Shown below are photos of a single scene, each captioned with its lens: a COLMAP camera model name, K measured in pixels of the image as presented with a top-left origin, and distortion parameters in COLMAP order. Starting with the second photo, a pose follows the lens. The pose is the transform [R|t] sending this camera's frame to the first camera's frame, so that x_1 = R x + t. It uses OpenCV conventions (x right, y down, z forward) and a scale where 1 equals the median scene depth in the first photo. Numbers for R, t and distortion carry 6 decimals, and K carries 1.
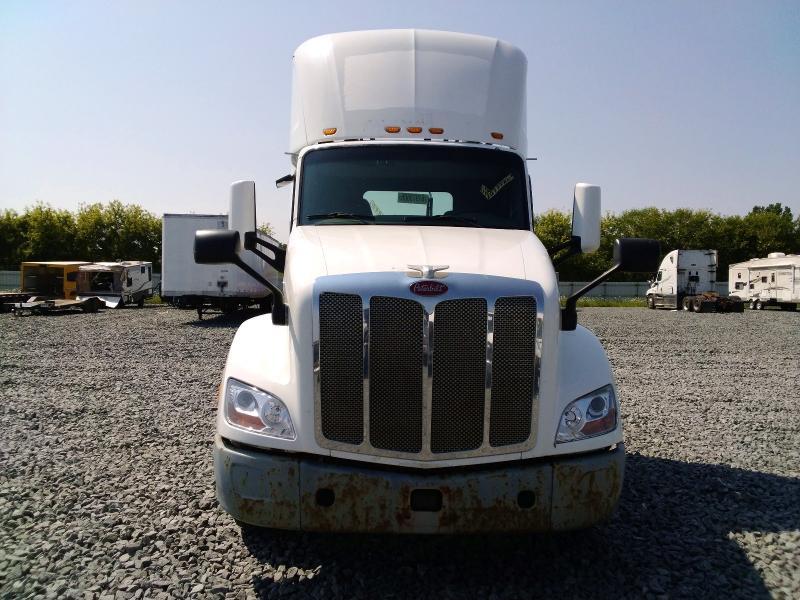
lens RADIAL K [[595.9, 0, 400.0], [0, 595.9, 300.0], [0, 0, 1]] dist [0.092439, -0.111683]
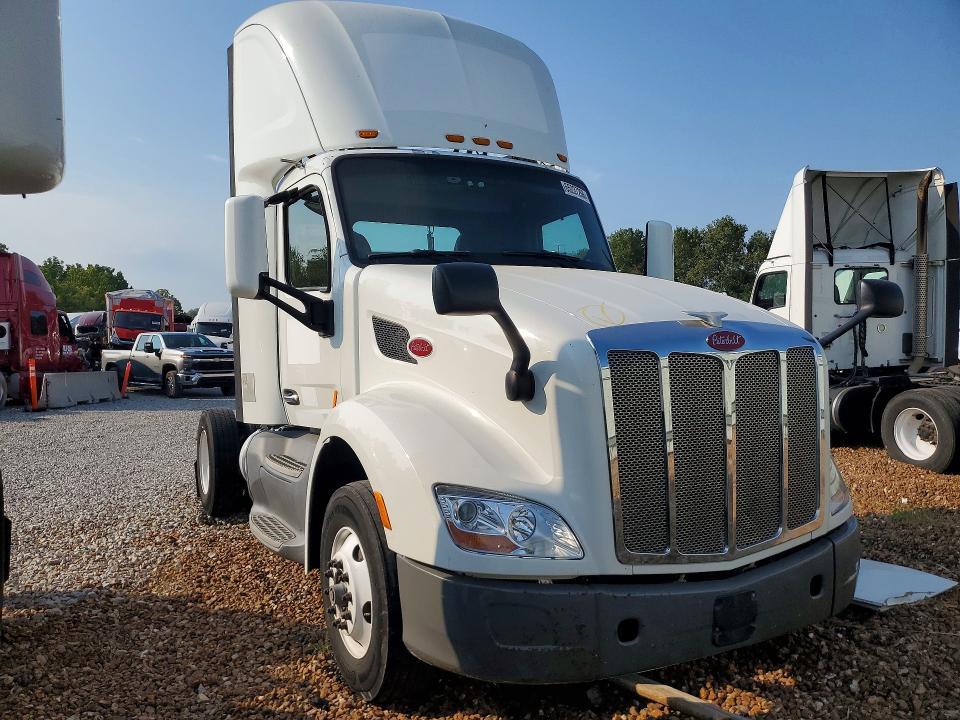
lens RADIAL K [[715.1, 0, 480.0], [0, 715.1, 360.0], [0, 0, 1]] dist [0.092439, -0.111683]
pose [[0.940428, -0.061965, 0.334298, -0.533605], [0.058012, 0.998078, 0.021805, -0.029905], [-0.335006, -0.001113, 0.942215, 0.205670]]
